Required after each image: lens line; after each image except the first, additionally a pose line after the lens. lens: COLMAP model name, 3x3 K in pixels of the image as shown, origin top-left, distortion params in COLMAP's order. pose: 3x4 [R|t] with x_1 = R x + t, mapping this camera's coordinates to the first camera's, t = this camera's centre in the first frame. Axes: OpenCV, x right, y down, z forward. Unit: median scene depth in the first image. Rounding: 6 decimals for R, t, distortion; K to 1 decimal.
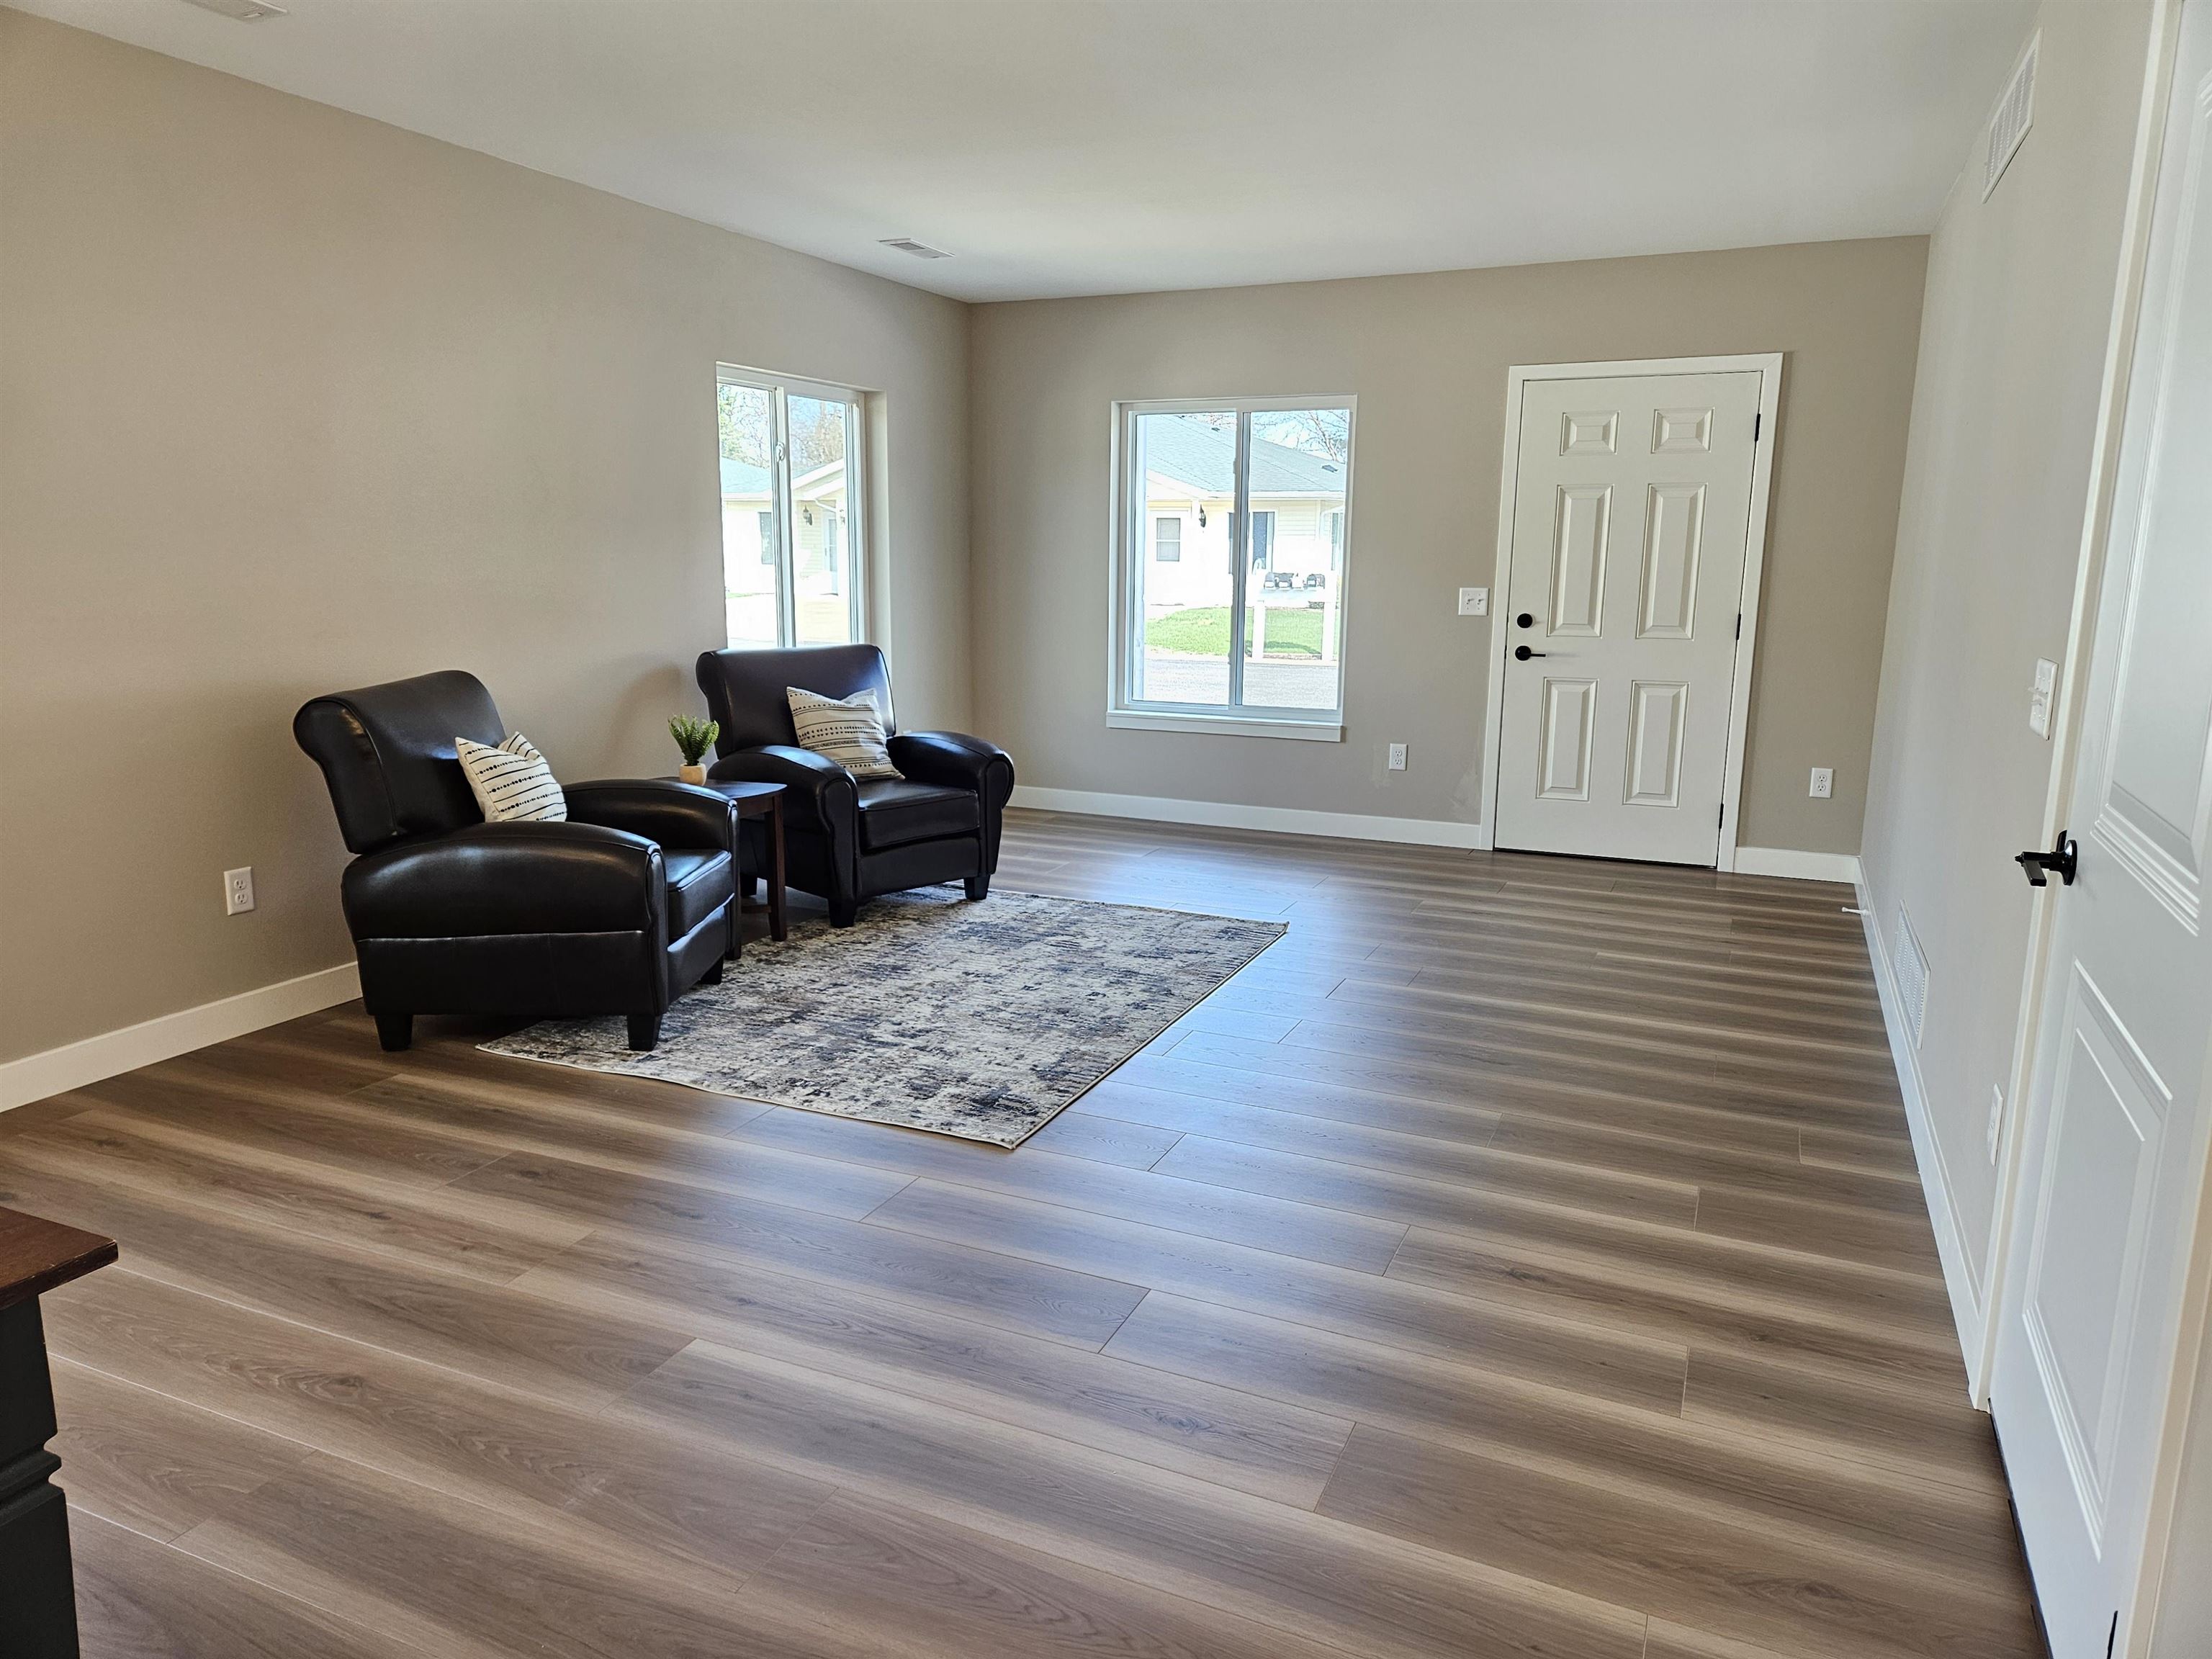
lens RADIAL K [[1470.8, 0, 1099.9], [0, 1470.8, 825.0], [0, 0, 1]] dist [0.070978, -0.058833]
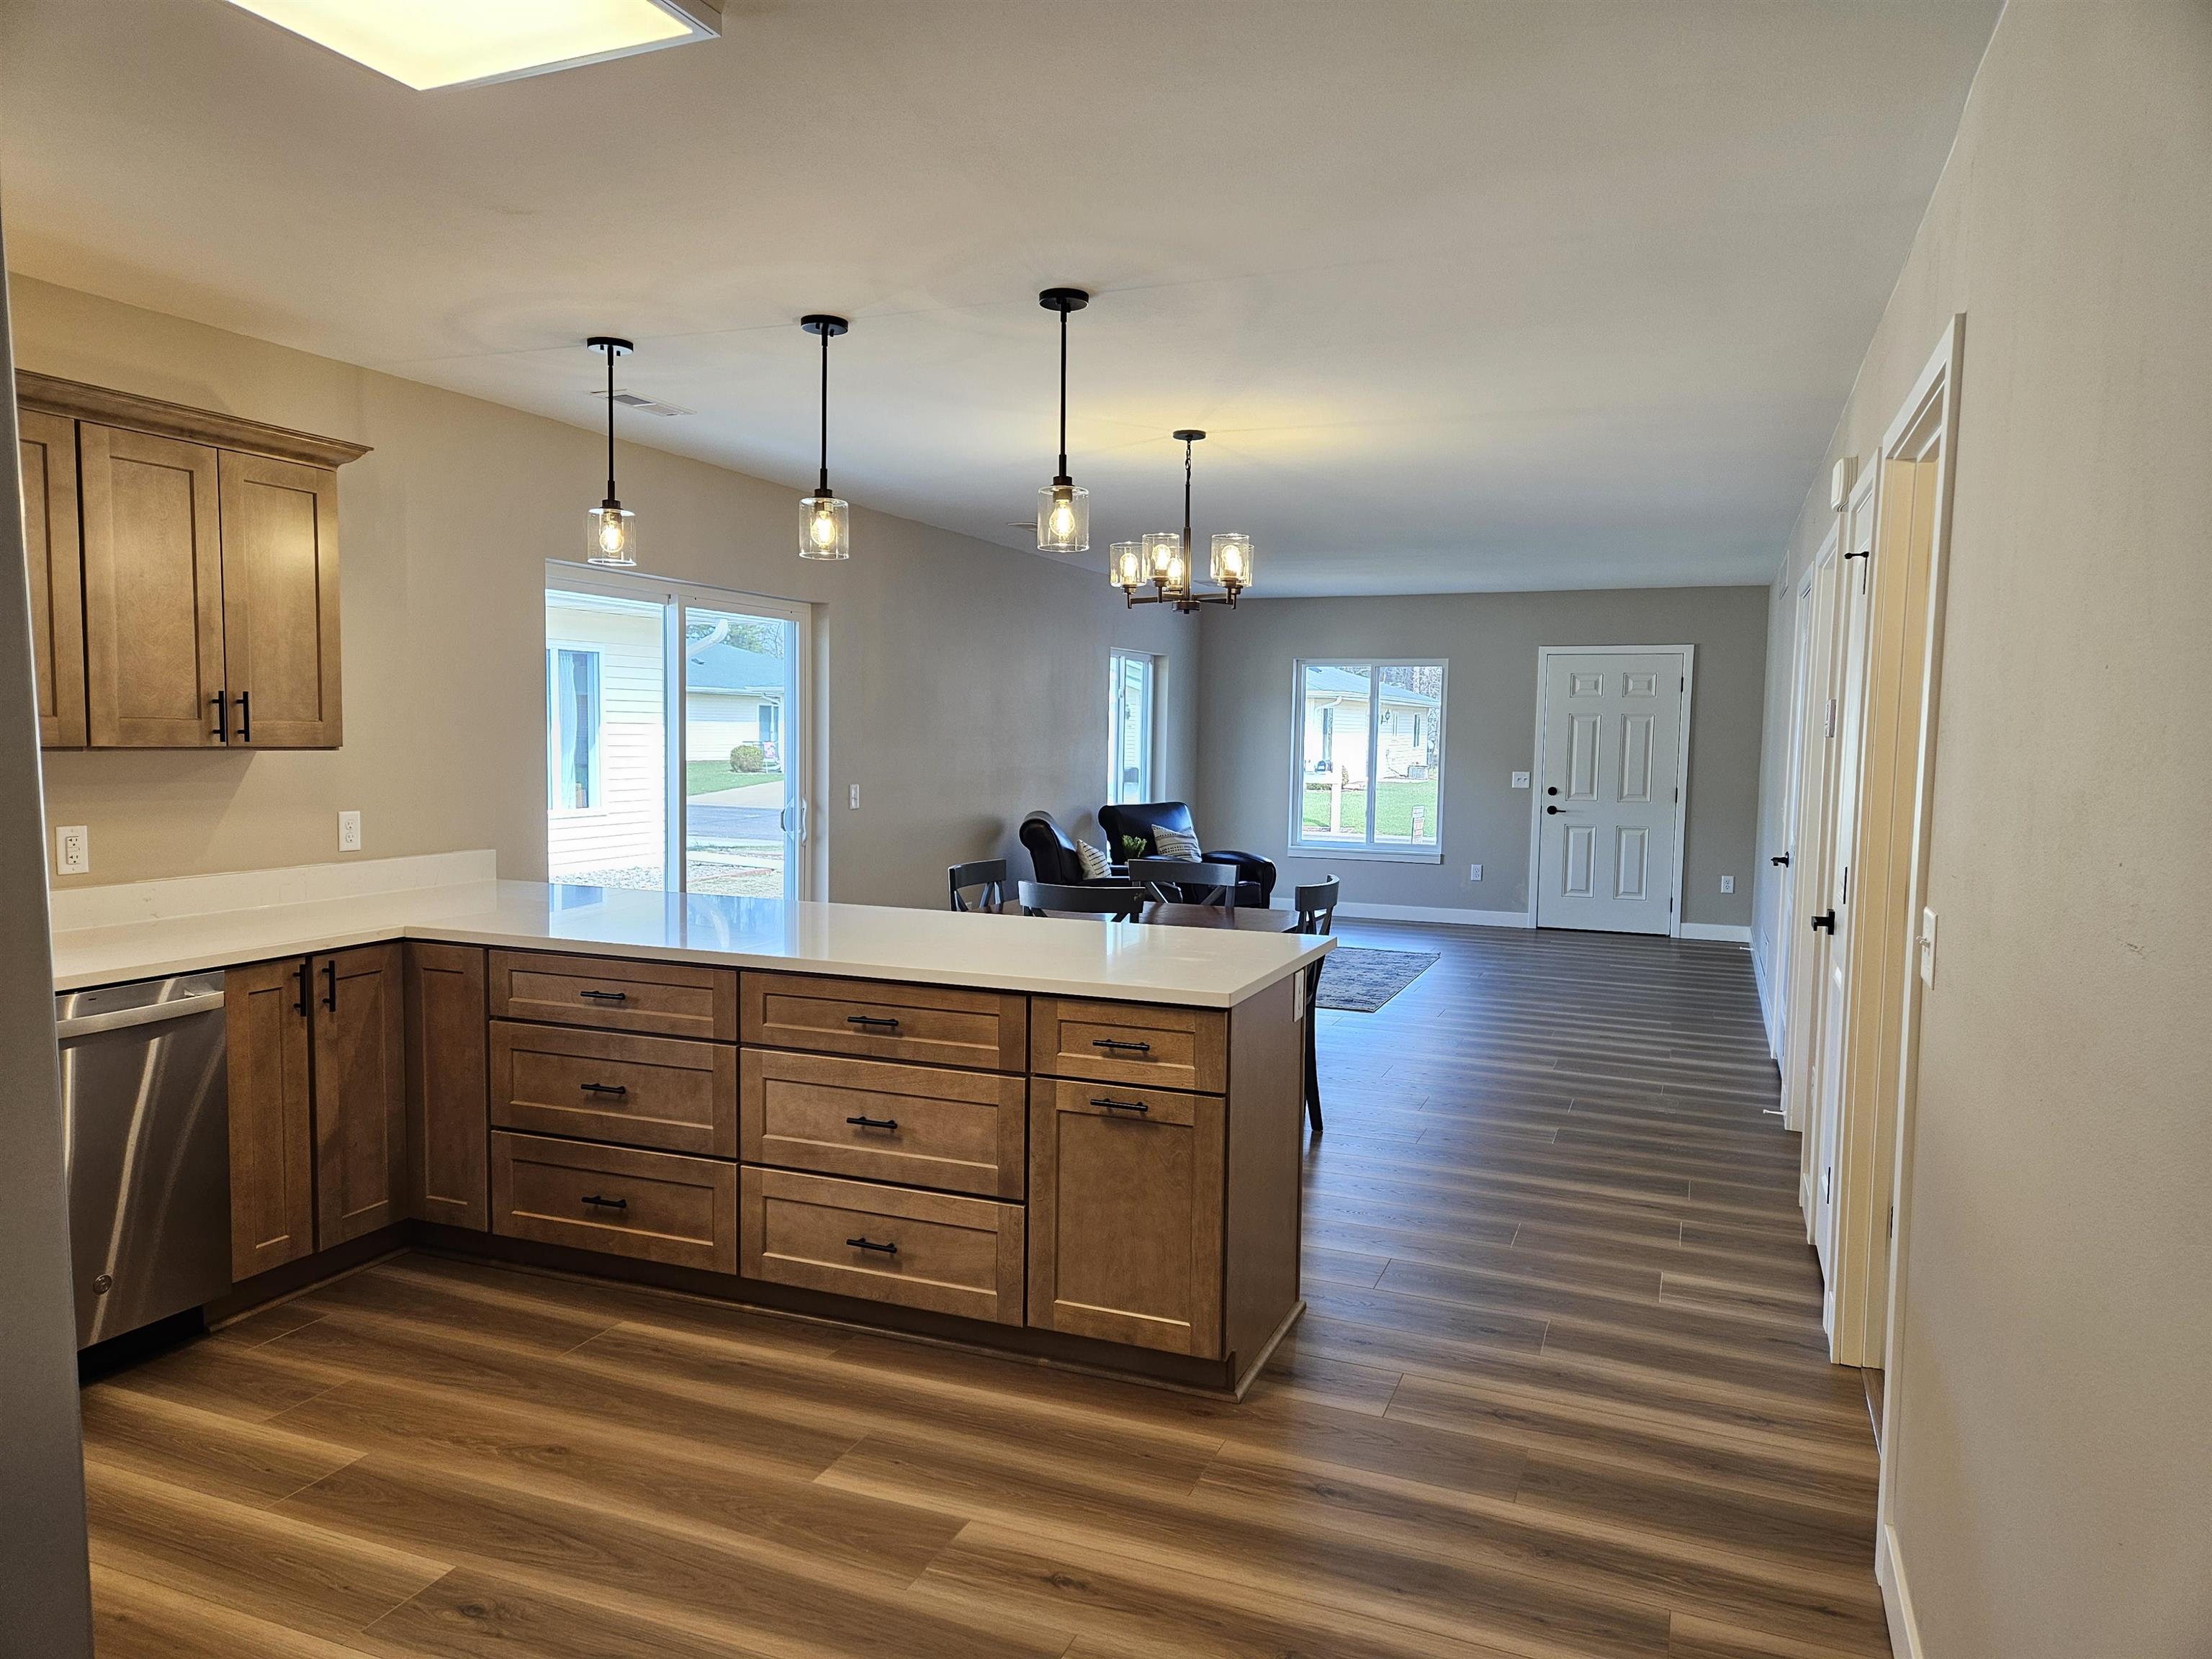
lens RADIAL K [[1470.8, 0, 1092.3], [0, 1470.8, 850.1], [0, 0, 1]] dist [0.070978, -0.058833]
pose [[0.999551, 0.005274, 0.029497, -0.312905], [-0.002130, 0.994405, -0.105615, 0.118051], [-0.029889, 0.105504, 0.993970, -0.717764]]
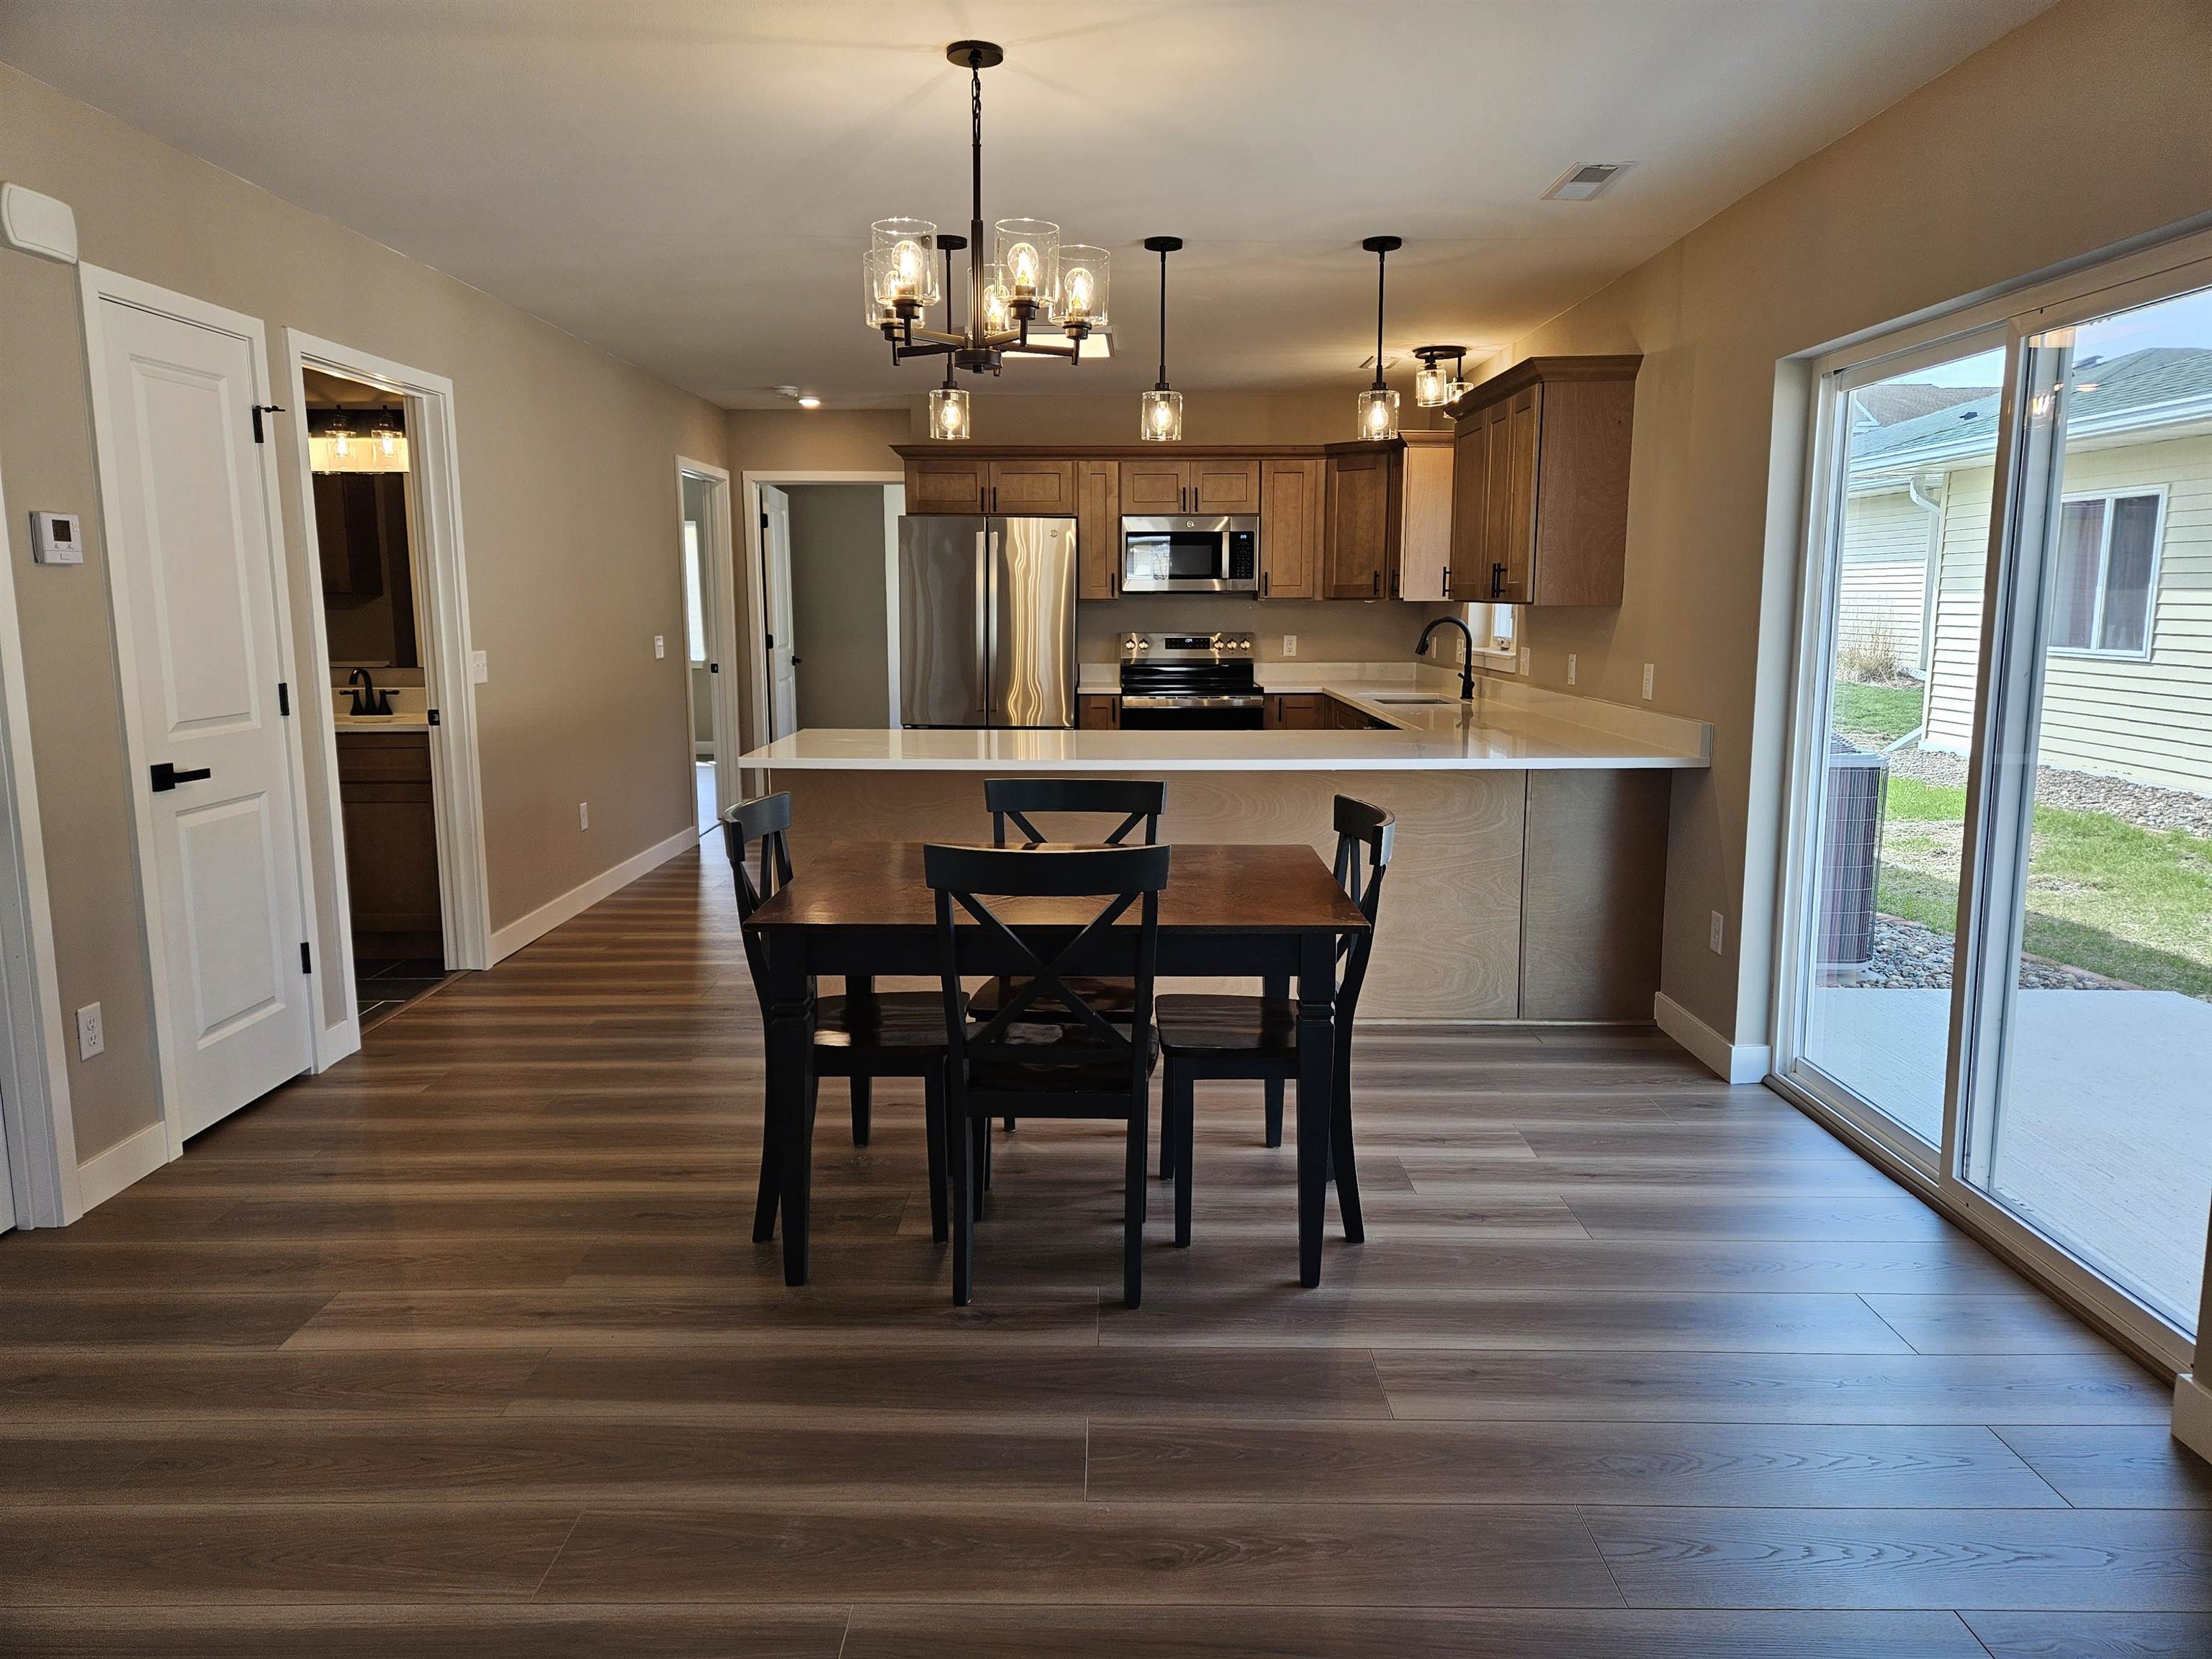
lens RADIAL K [[1470.8, 0, 1107.3], [0, 1470.8, 815.8], [0, 0, 1]] dist [0.070978, -0.058833]
pose [[-0.913833, 0.053341, -0.402572, -0.054680], [-0.082578, 0.946214, 0.312826, -0.132532], [0.397606, 0.319115, -0.860276, 0.651084]]
